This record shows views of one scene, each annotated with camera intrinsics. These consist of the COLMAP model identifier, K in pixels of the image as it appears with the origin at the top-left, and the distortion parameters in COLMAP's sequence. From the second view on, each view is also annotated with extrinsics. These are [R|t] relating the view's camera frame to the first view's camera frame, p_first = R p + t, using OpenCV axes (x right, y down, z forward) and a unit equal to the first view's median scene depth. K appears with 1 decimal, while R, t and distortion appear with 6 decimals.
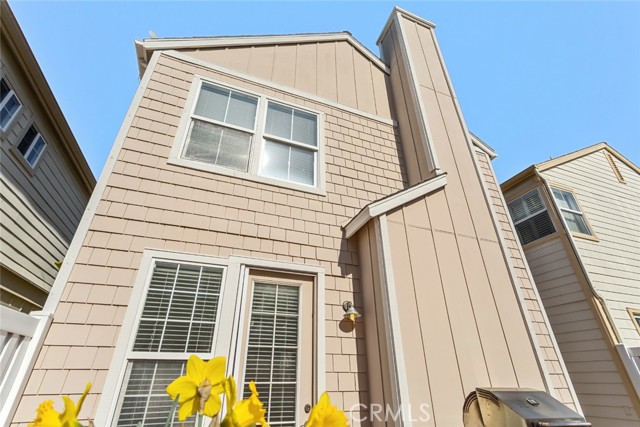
lens RADIAL K [[302.7, 0, 318.3], [0, 302.7, 208.4], [0, 0, 1]] dist [0.001870, 0.000570]
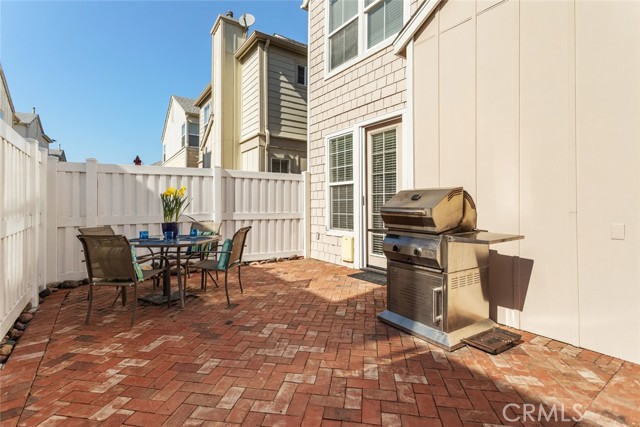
lens RADIAL K [[302.7, 0, 318.3], [0, 302.7, 208.4], [0, 0, 1]] dist [0.001870, 0.000570]
pose [[0.257633, 0.009167, -0.966199, 1.184579], [0.469116, 0.873008, 0.133371, 0.241674], [0.844722, -0.487620, 0.220616, 0.281637]]
